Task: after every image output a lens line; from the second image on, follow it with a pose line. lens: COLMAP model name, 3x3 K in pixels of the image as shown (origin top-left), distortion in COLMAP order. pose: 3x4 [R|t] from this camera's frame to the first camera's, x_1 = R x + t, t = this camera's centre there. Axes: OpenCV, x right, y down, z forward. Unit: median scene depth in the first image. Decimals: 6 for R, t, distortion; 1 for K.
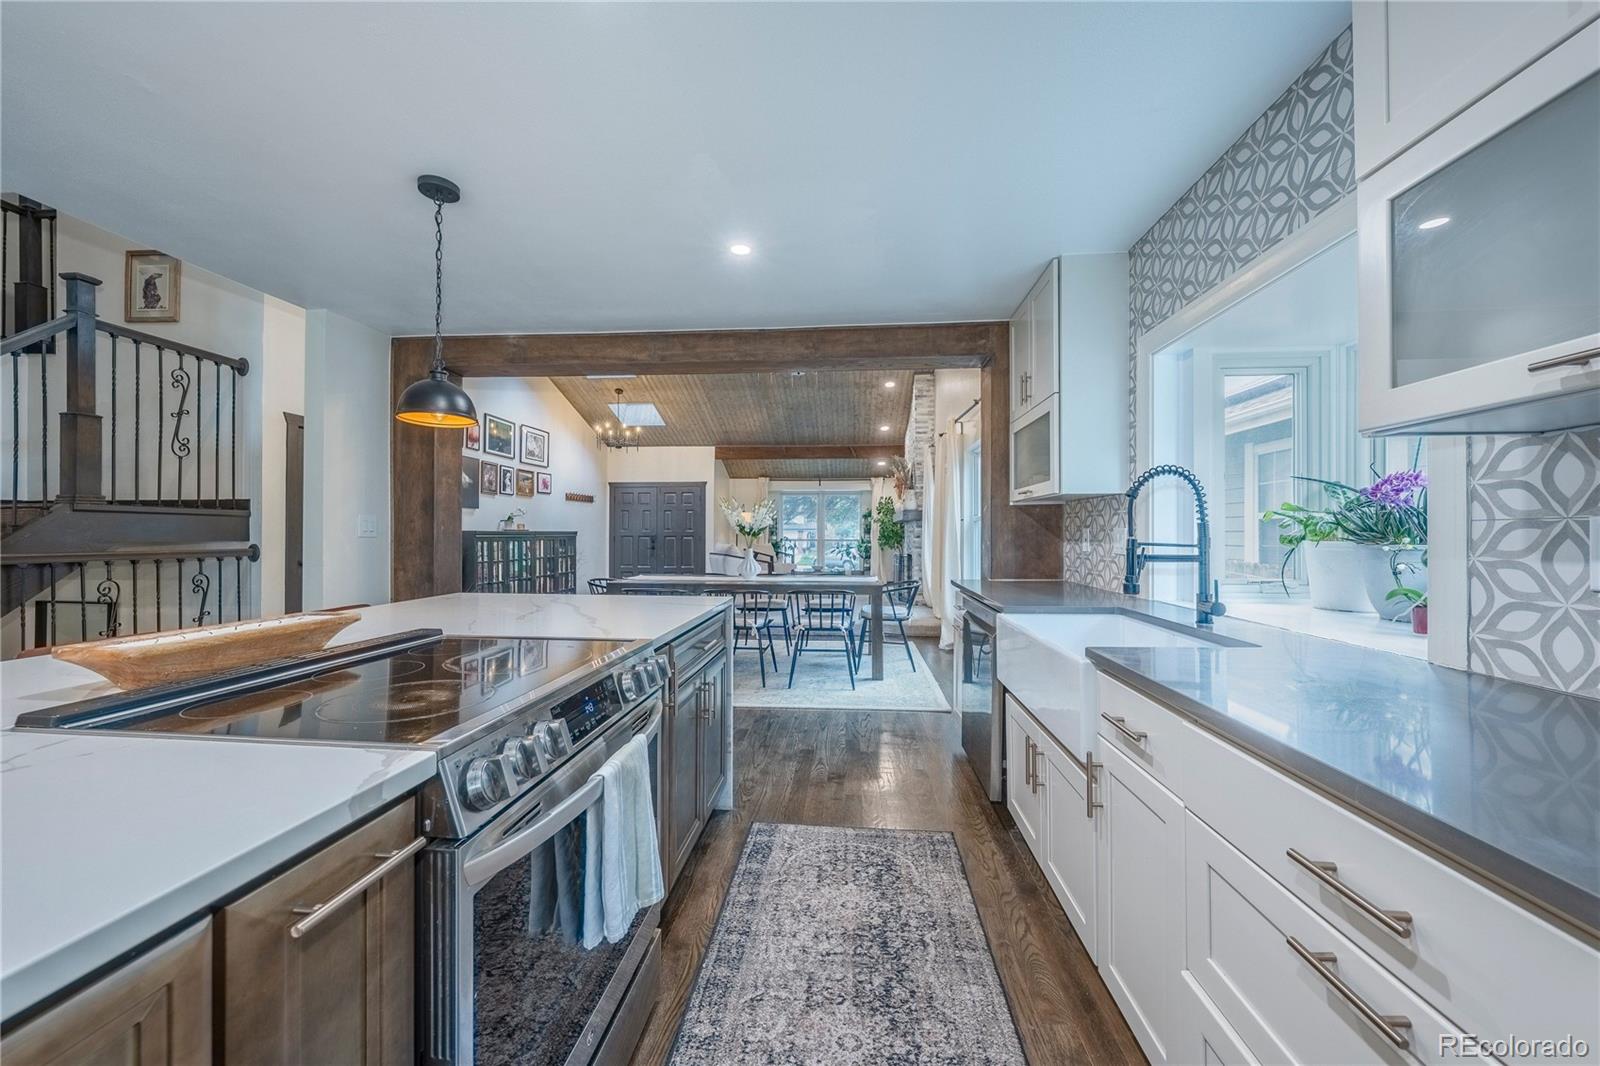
lens RADIAL K [[579.3, 0, 800.0], [0, 579.3, 533.0], [0, 0, 1]] dist [0.001906, 0.000045]
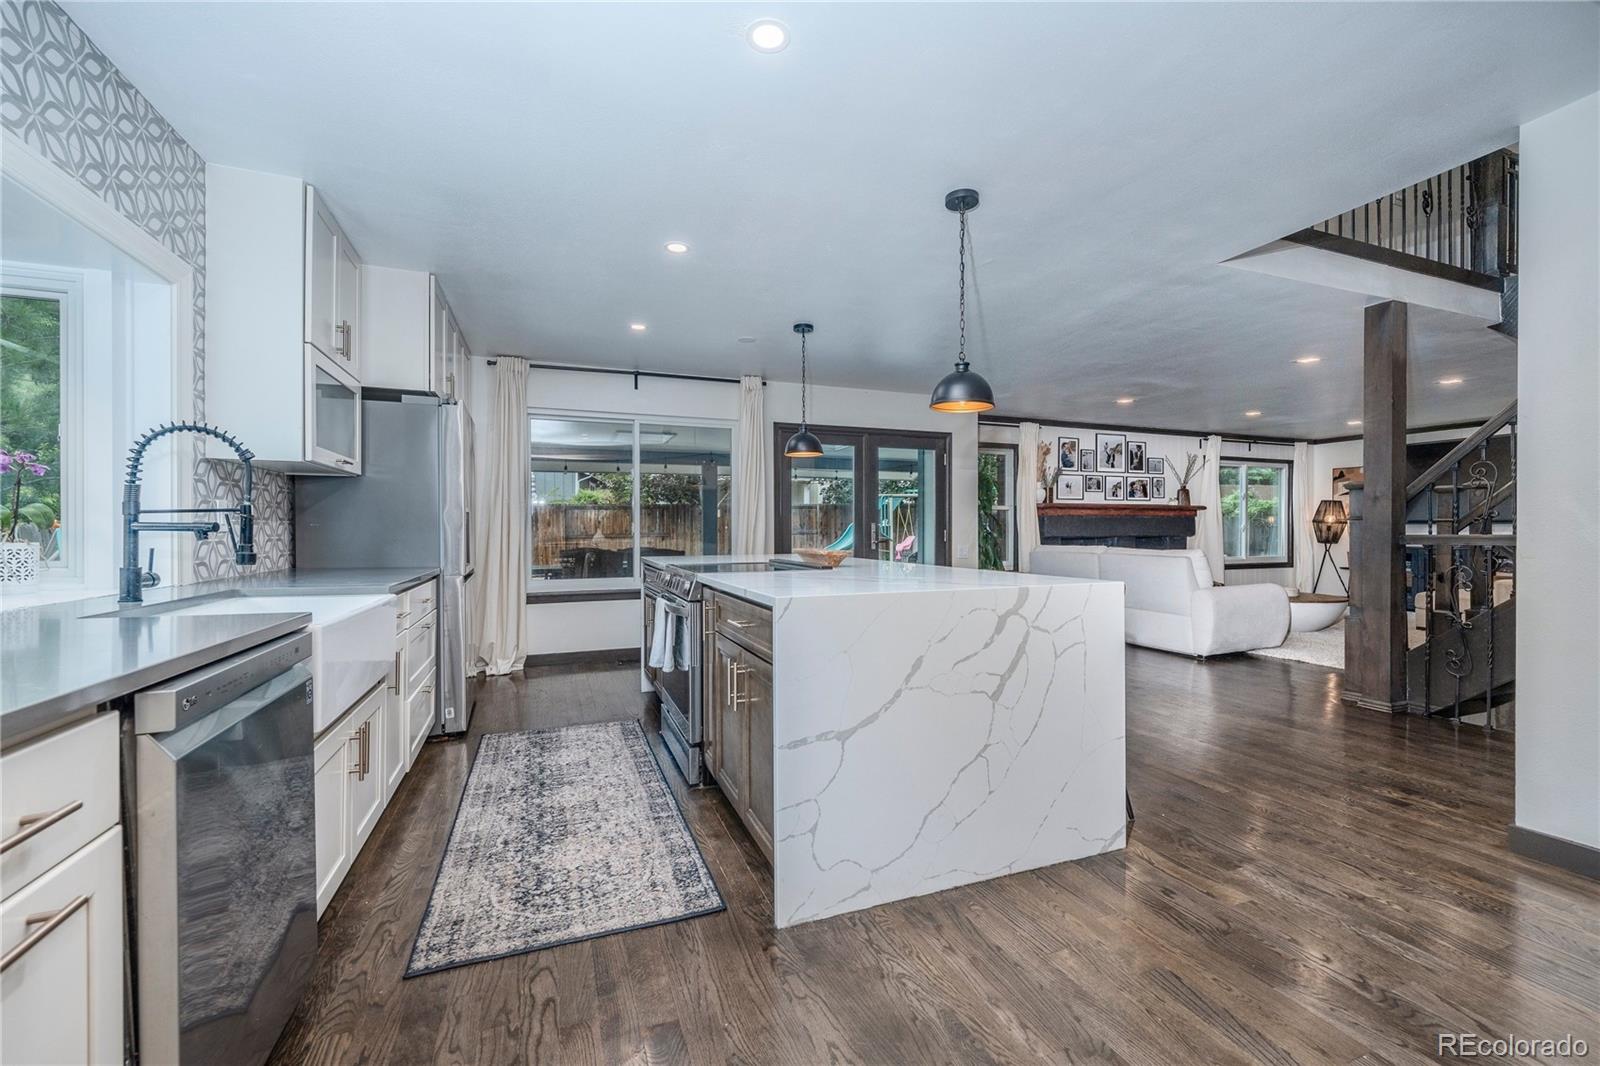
lens RADIAL K [[657.9, 0, 815.1], [0, 657.9, 529.0], [0, 0, 1]] dist [0.013642, 0.000044]
pose [[-0.887727, 0.000275, -0.460370, 0.061731], [0.002203, 0.999991, -0.003650, 0.012421], [0.460365, -0.004254, -0.887719, 0.567721]]
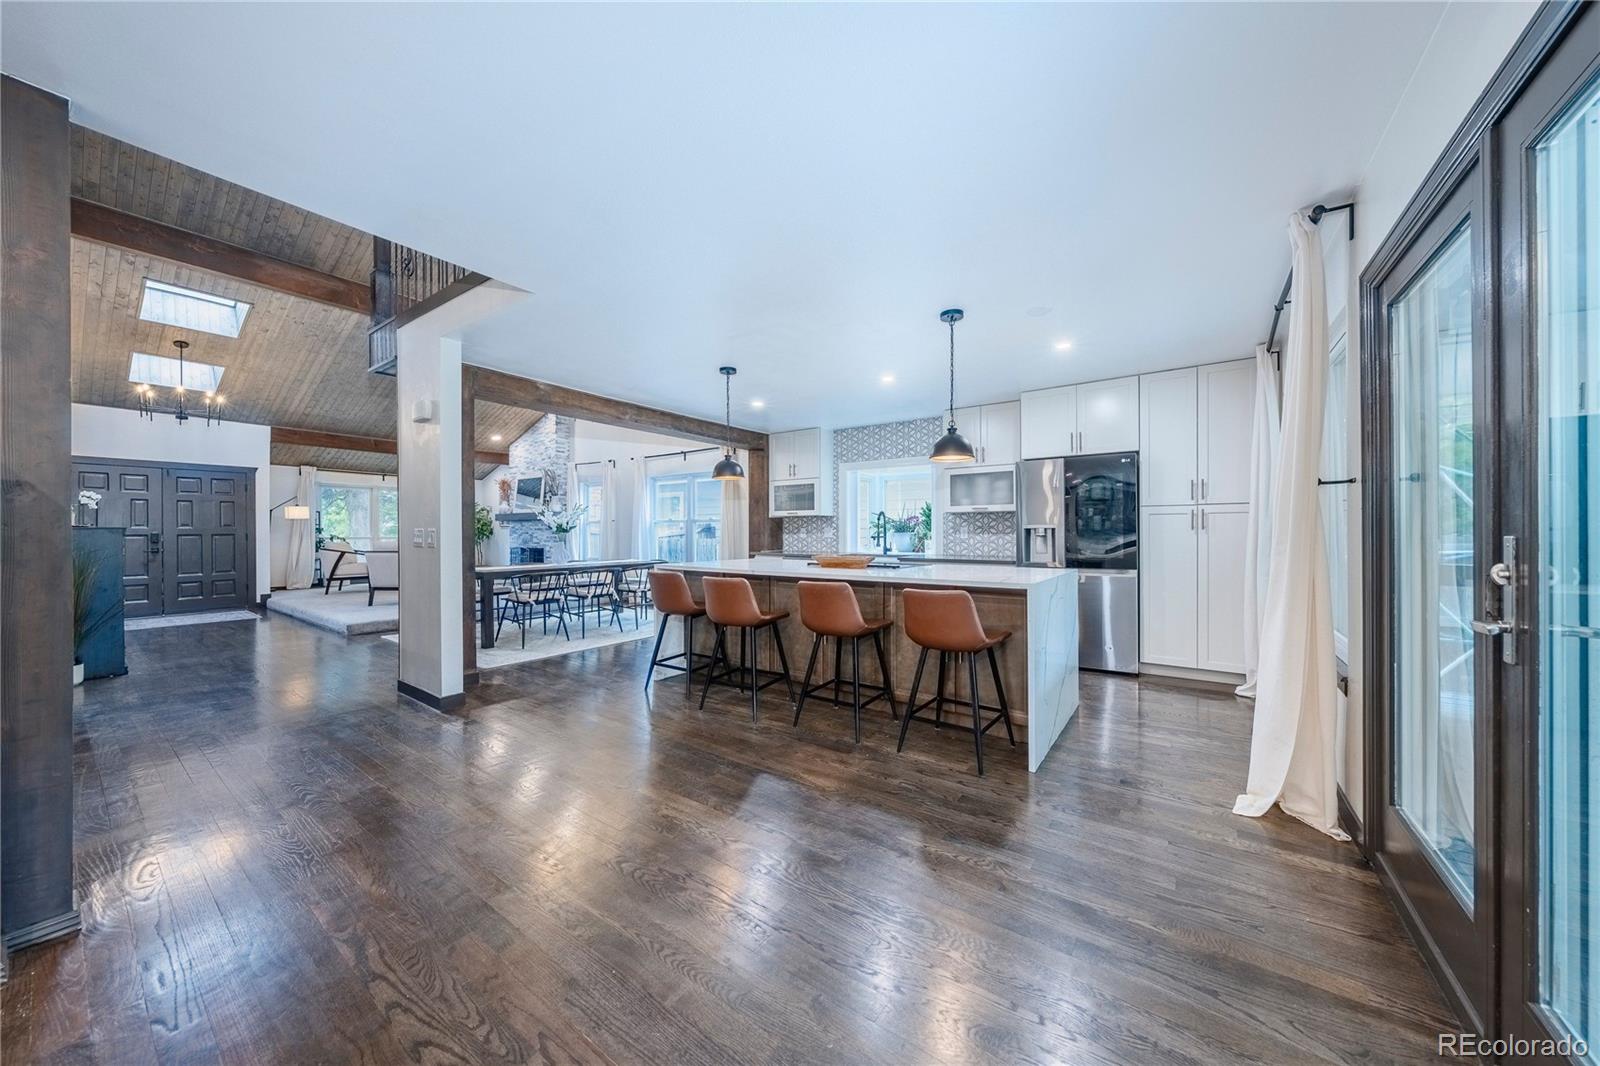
lens RADIAL K [[544.5, 0, 800.0], [0, 544.5, 533.0], [0, 0, 1]] dist [0.000463, -0.000111]
pose [[0.511520, -0.004919, 0.859258, -0.627850], [0.001113, 0.999987, 0.005062, 0.000397], [-0.859271, -0.001633, 0.511518, -0.075118]]
